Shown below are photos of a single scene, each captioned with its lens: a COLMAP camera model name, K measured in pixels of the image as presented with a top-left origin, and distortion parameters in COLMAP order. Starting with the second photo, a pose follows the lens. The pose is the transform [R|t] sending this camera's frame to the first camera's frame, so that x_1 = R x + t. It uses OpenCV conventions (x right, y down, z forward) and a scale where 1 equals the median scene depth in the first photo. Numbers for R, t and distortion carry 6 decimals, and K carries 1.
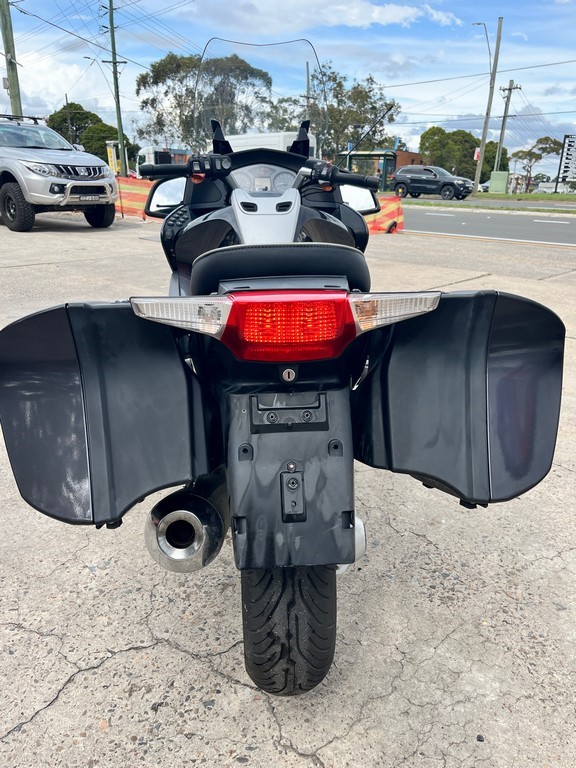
lens RADIAL K [[566.5, 0, 299.6], [0, 566.5, 404.9], [0, 0, 1]] dist [0.071384, -0.108674]
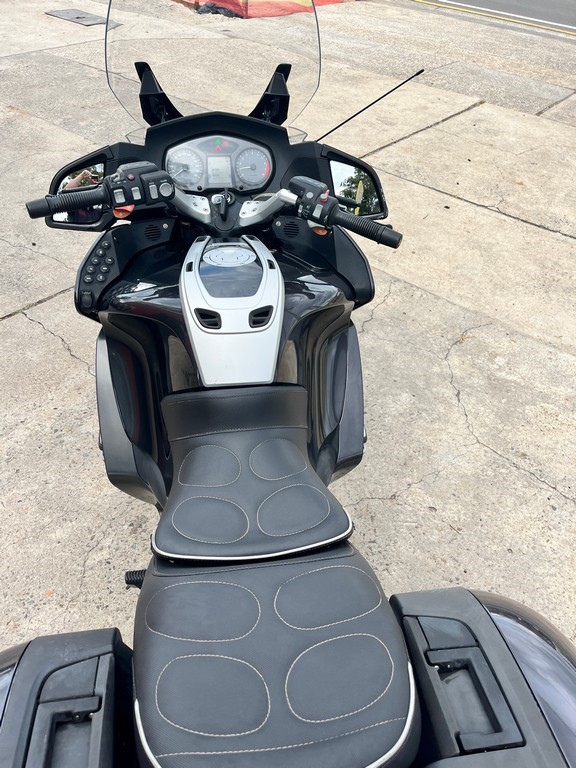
lens RADIAL K [[565.4, 0, 290.5], [0, 565.4, 397.5], [0, 0, 1]] dist [0.070411, -0.107602]
pose [[0.997227, -0.006274, 0.074158, -0.037555], [-0.021444, 0.929958, 0.367039, -0.442555], [-0.071267, -0.367612, 0.927245, 0.306388]]
